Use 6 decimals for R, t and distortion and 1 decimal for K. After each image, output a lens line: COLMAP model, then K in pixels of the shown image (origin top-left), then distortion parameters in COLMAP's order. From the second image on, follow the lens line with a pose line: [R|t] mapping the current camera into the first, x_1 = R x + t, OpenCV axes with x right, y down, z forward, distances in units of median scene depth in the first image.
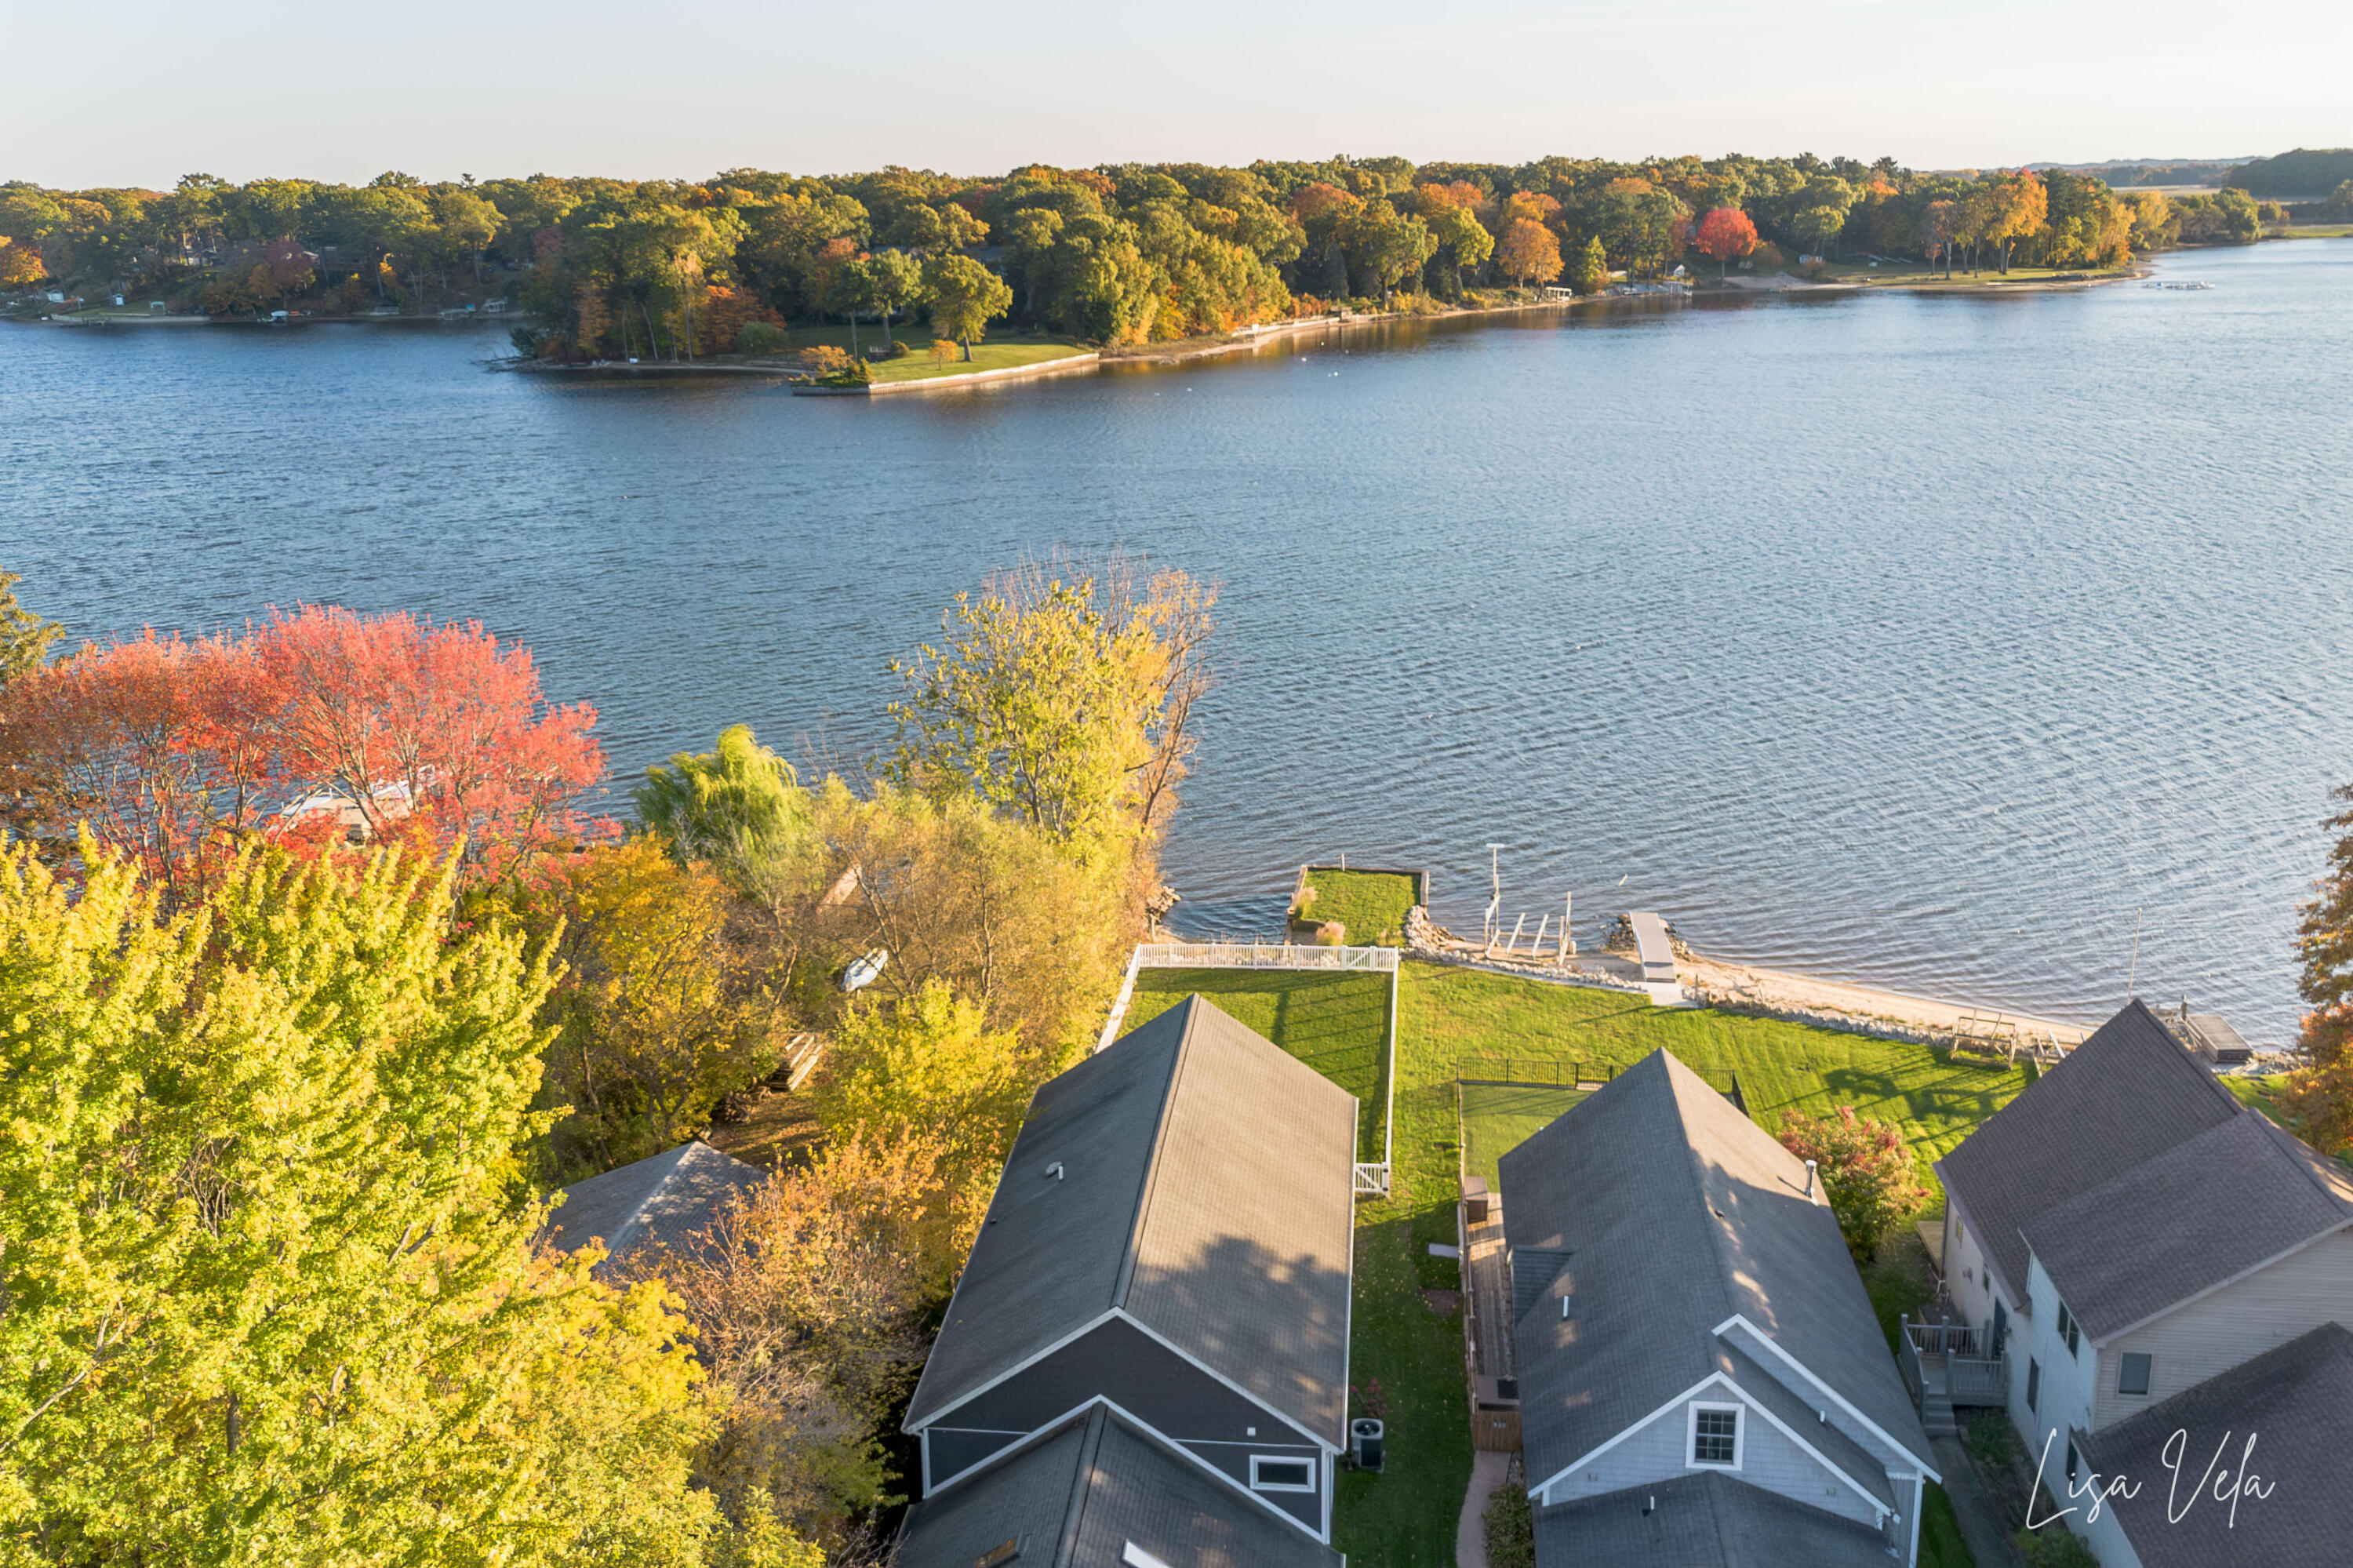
lens RADIAL K [[2007.9, 0, 1132.5], [0, 2007.9, 774.2], [0, 0, 1]] dist [0.090221, -0.131187]
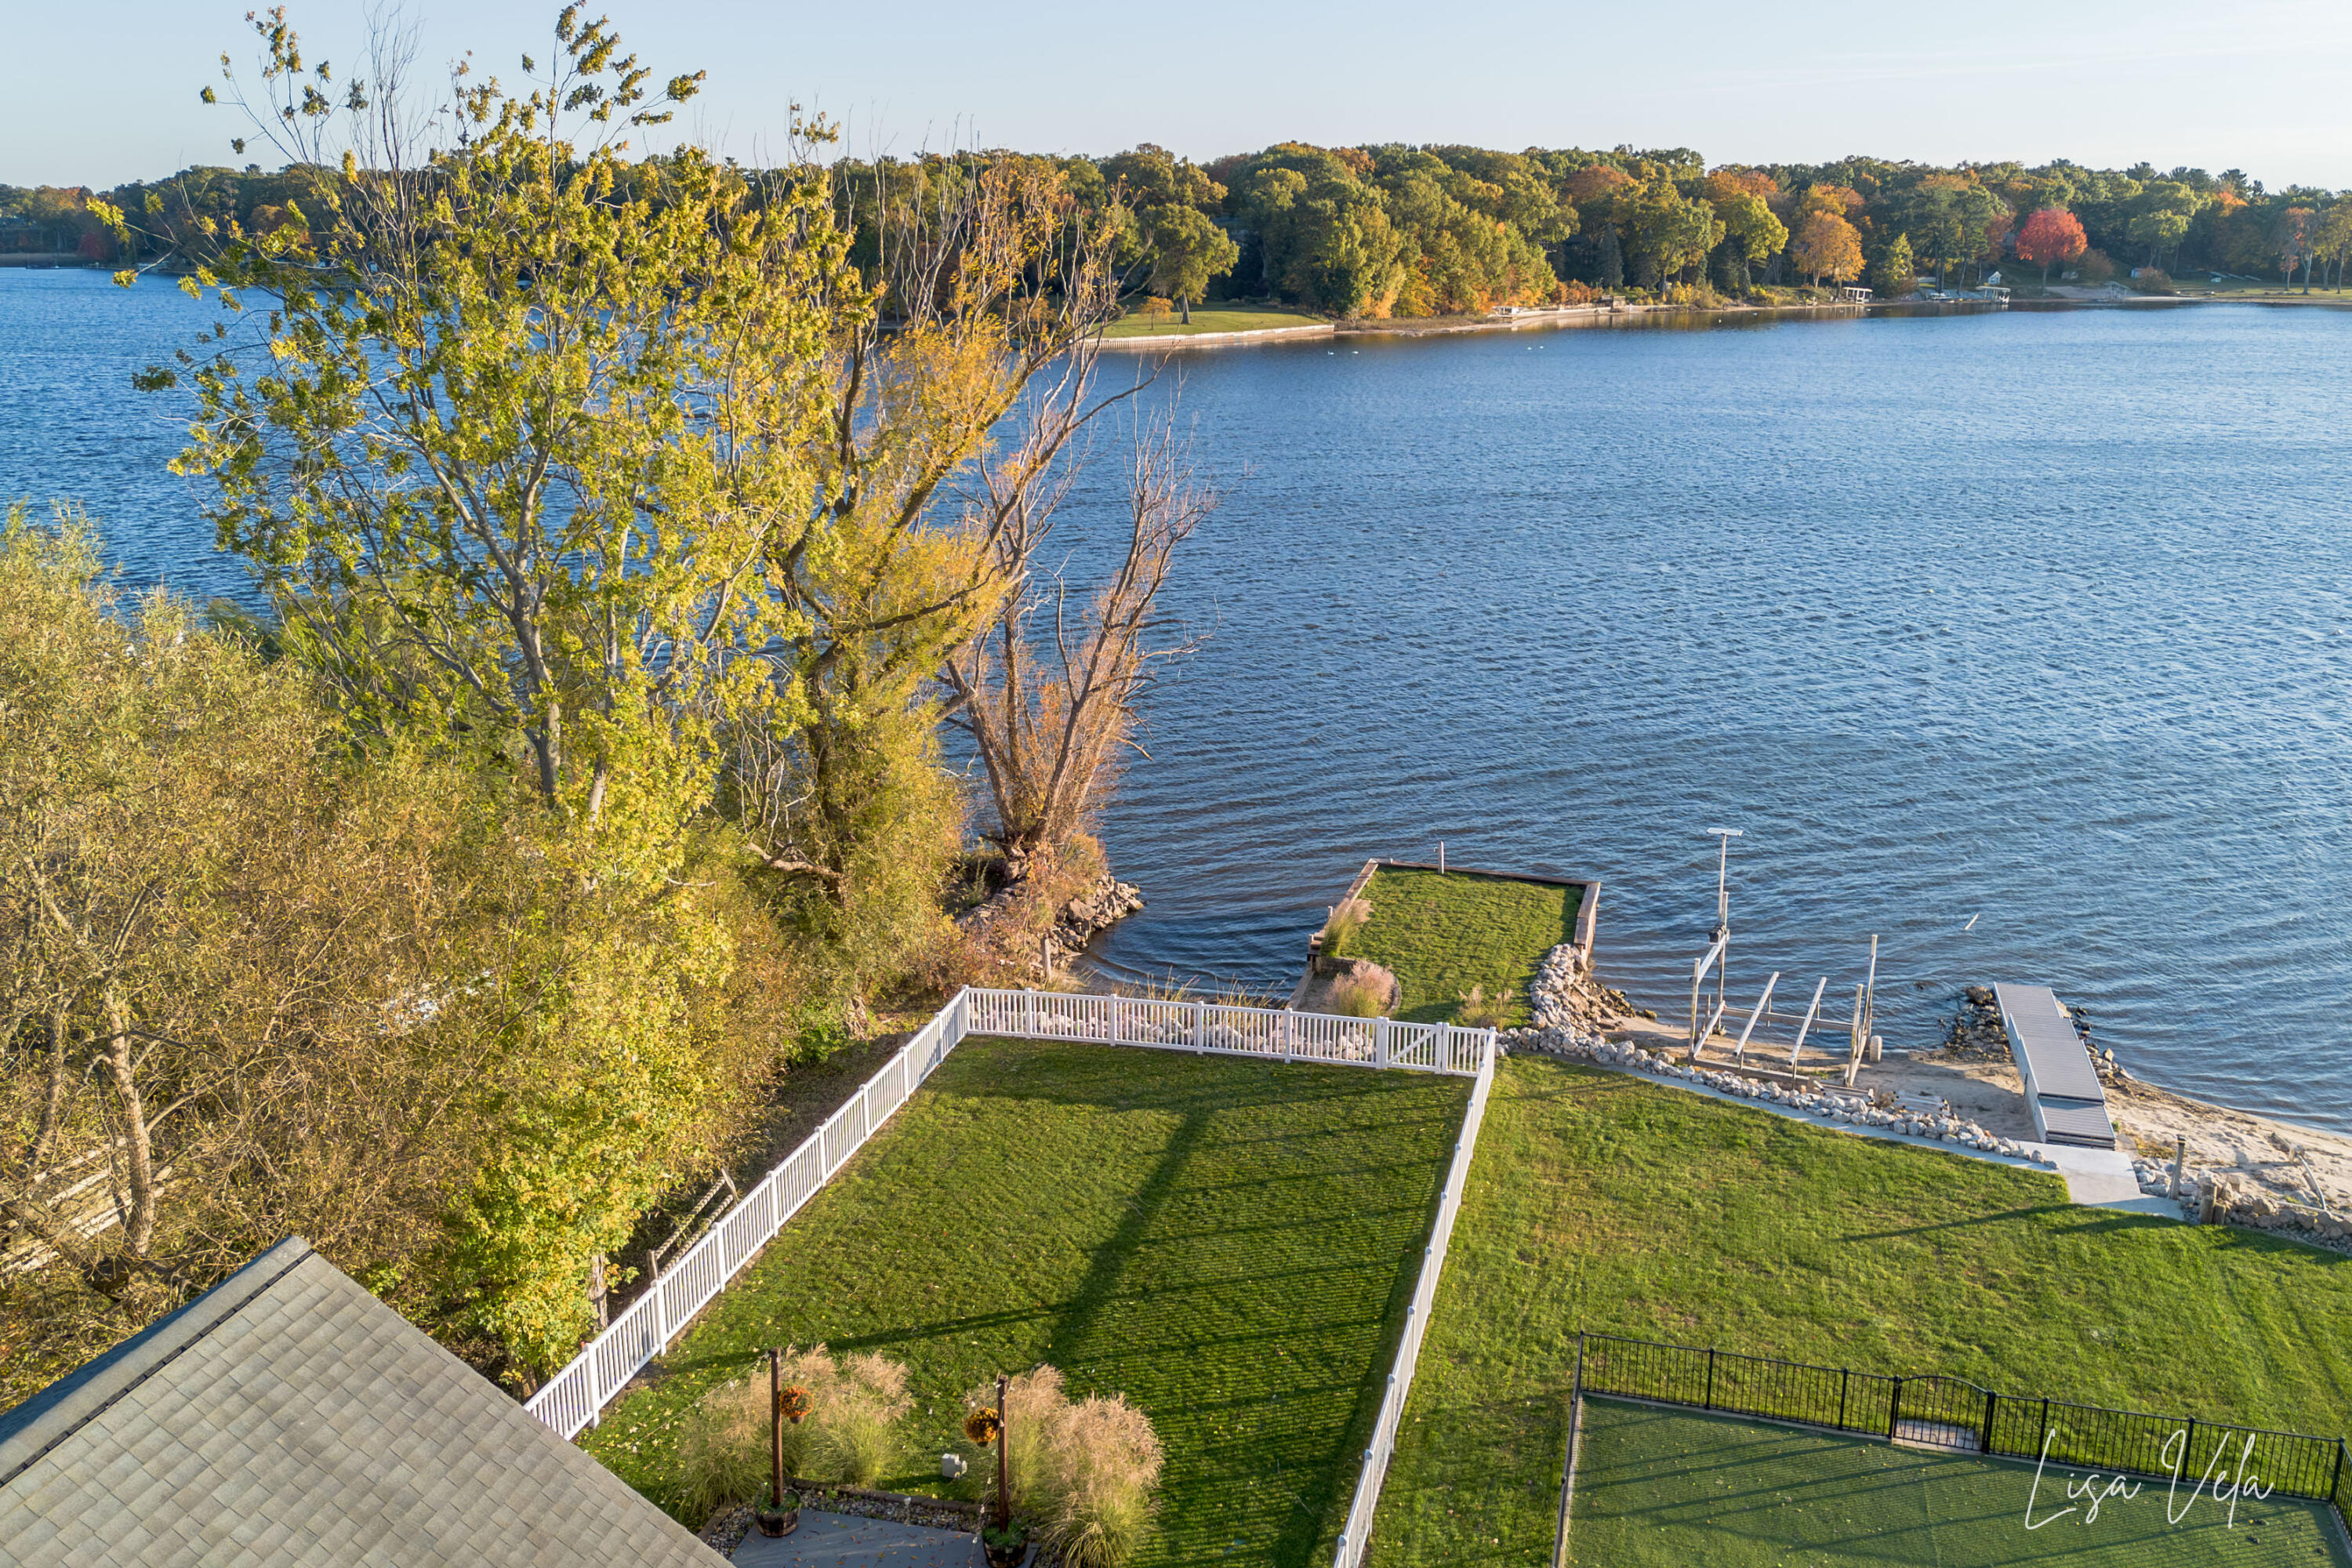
lens RADIAL K [[1956.1, 0, 1197.4], [0, 1956.1, 794.4], [0, 0, 1]] dist [0.046574, -0.023661]
pose [[0.993367, 0.053351, -0.101861, 0.019458], [-0.053875, 0.998545, -0.002398, 0.006703], [0.101585, 0.007870, 0.994796, 0.098708]]
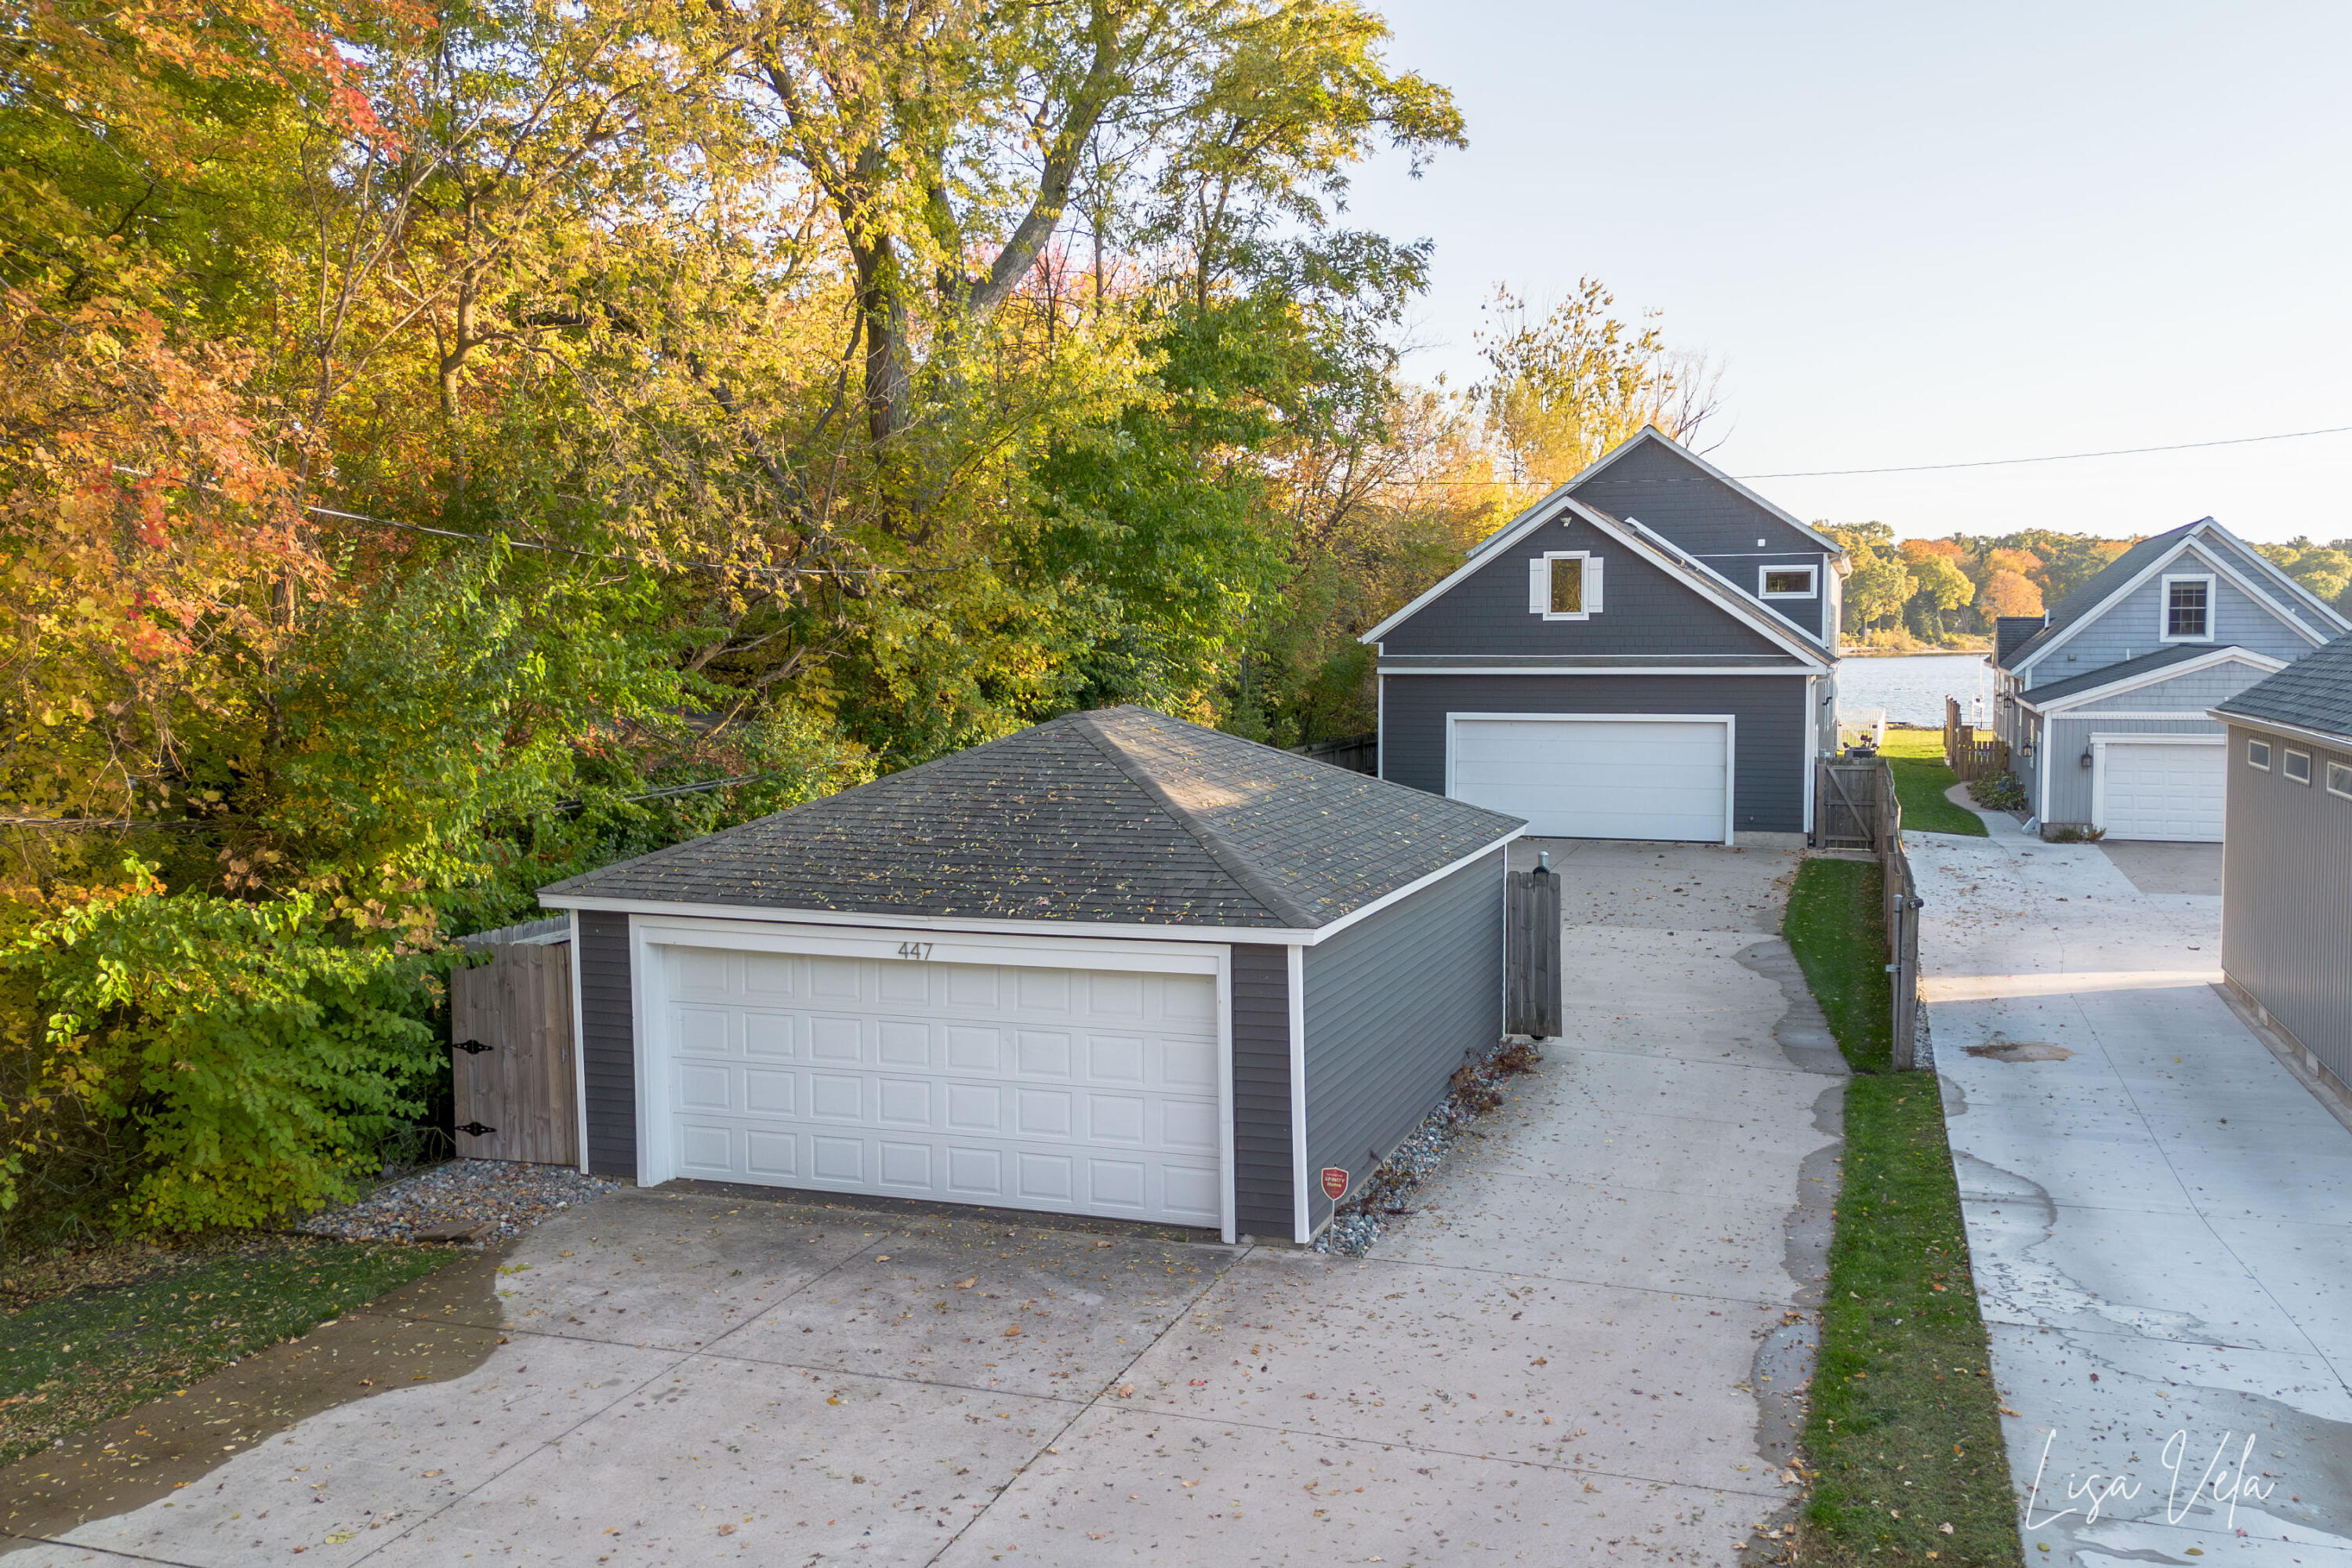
lens RADIAL K [[1951.6, 0, 1273.5], [0, 1951.6, 790.9], [0, 0, 1]] dist [0.090466, -0.107083]
pose [[0.985261, 0.032633, -0.167918, -0.002249], [-0.065837, 0.978358, -0.196166, 0.065250], [0.157882, 0.204330, 0.966086, -0.011060]]
